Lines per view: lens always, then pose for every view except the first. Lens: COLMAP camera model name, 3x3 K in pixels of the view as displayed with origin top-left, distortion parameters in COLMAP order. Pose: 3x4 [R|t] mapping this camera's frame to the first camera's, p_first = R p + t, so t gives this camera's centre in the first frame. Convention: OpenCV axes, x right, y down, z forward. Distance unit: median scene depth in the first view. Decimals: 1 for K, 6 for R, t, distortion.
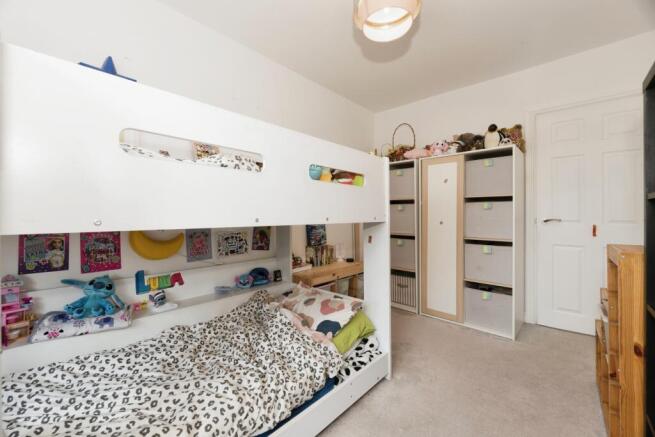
lens RADIAL K [[264.0, 0, 327.4], [0, 264.0, 214.9], [0, 0, 1]] dist [-0.001648, -0.000064]
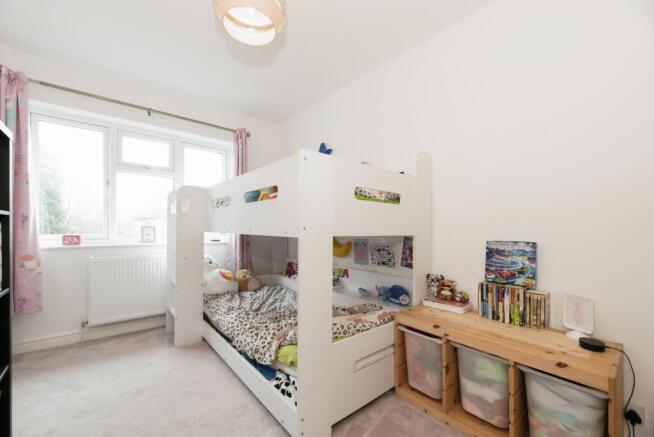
lens RADIAL K [[263.6, 0, 322.8], [0, 263.6, 224.8], [0, 0, 1]] dist [-0.001648, -0.000064]
pose [[-0.136488, -0.012444, -0.990564, 0.743424], [-0.004703, 0.999918, -0.011914, -0.002212], [0.990631, 0.003032, -0.136536, 0.907013]]
